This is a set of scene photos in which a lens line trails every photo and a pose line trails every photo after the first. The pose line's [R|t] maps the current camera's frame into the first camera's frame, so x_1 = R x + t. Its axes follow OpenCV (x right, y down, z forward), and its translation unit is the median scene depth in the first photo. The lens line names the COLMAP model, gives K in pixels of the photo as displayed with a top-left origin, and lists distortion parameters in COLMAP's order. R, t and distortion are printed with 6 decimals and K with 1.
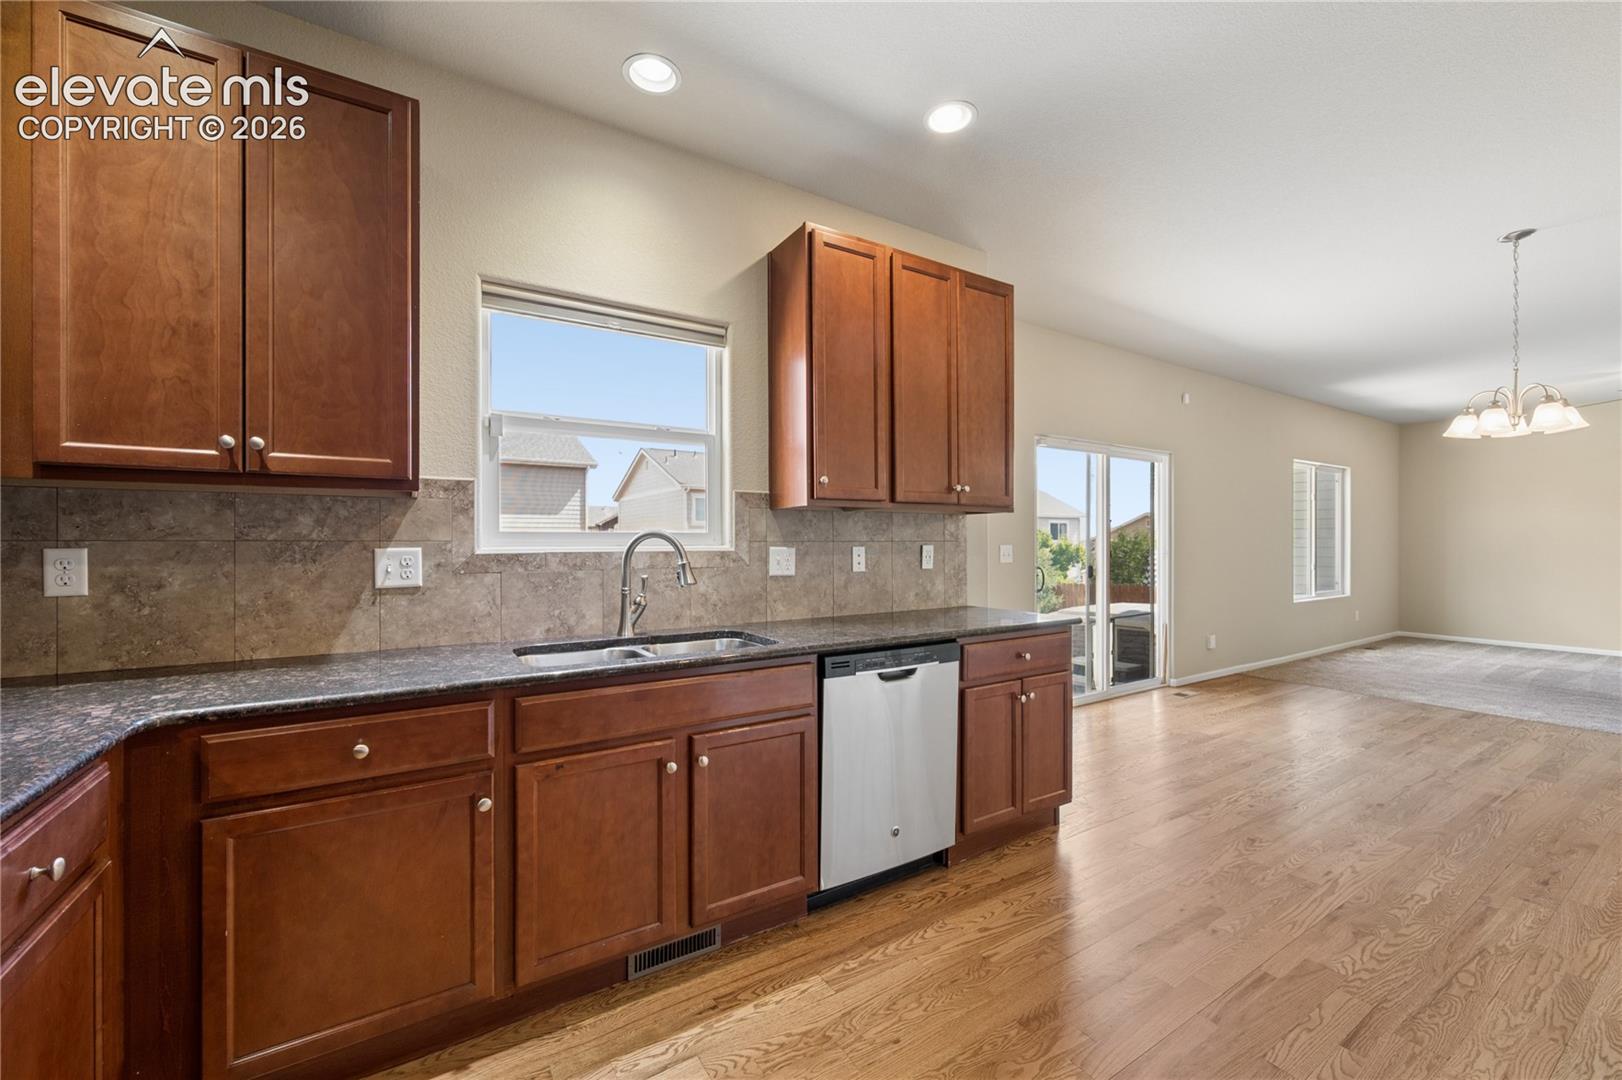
lens RADIAL K [[648.5, 0, 811.0], [0, 648.5, 540.0], [0, 0, 1]] dist [0.001185, 0.000280]
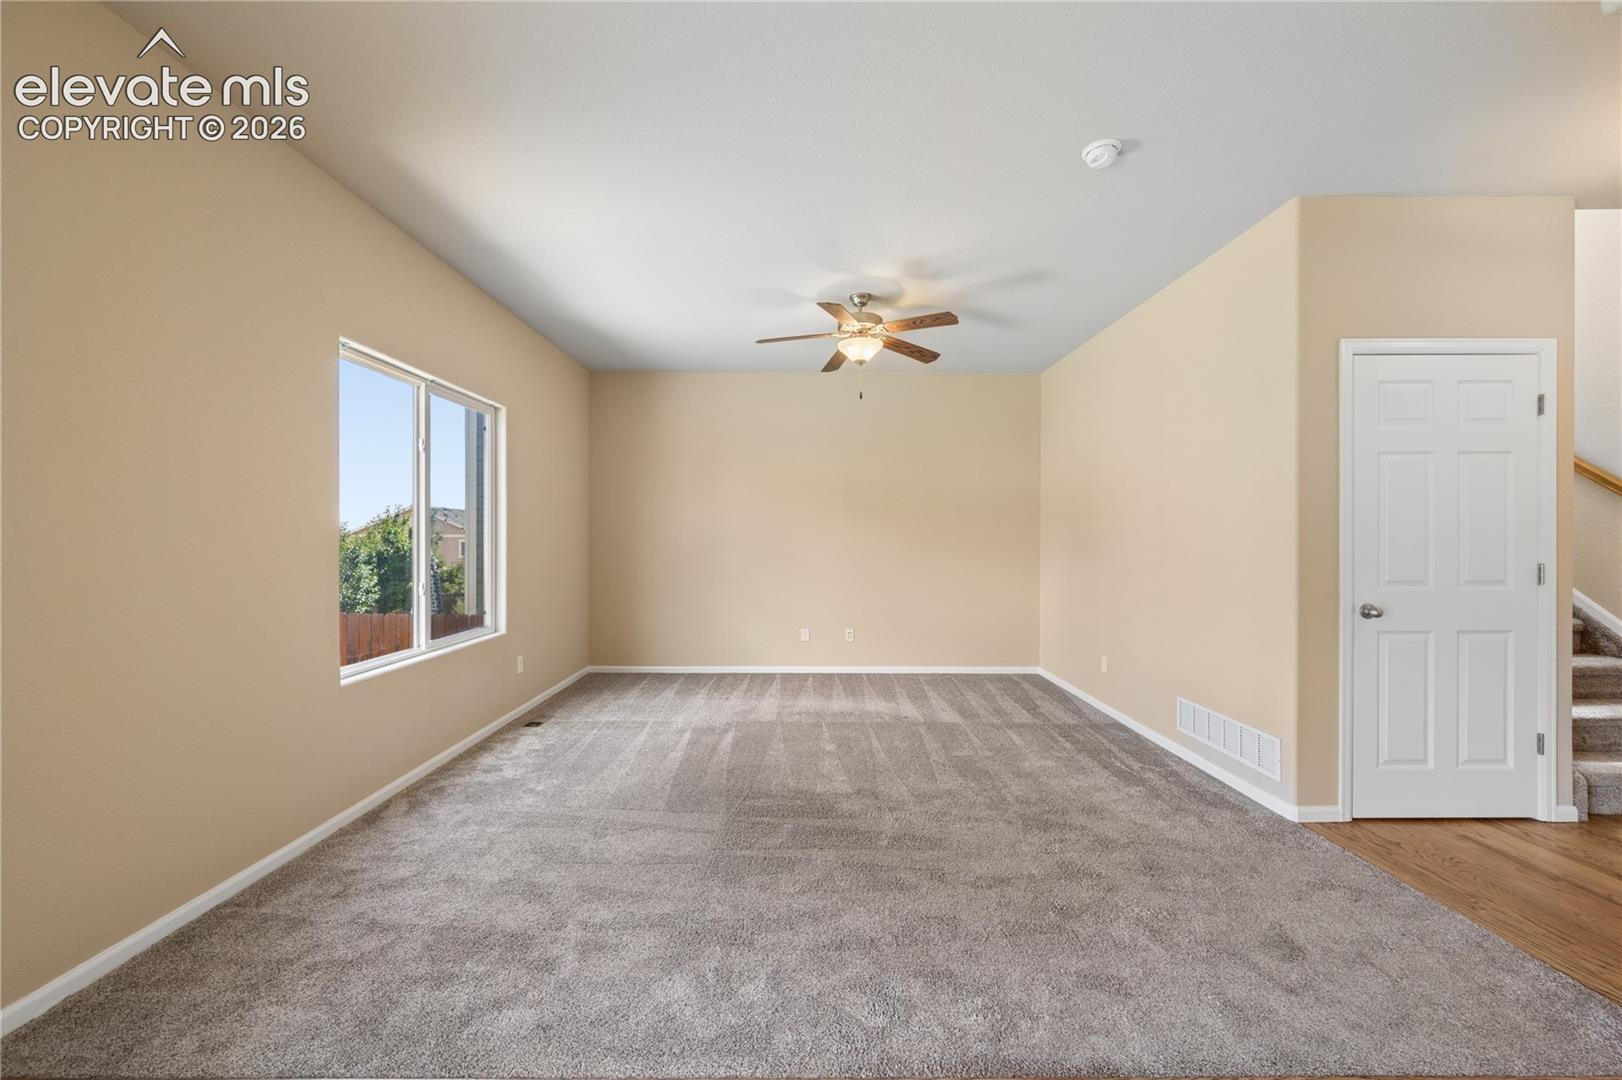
lens RADIAL K [[642.6, 0, 808.6], [0, 642.6, 532.2], [0, 0, 1]] dist [-0.001633, -0.000171]
pose [[0.544829, 0.011337, 0.838471, 0.502145], [-0.007312, 0.999935, -0.008769, 0.000328], [-0.838515, -0.001353, 0.544876, 0.471939]]
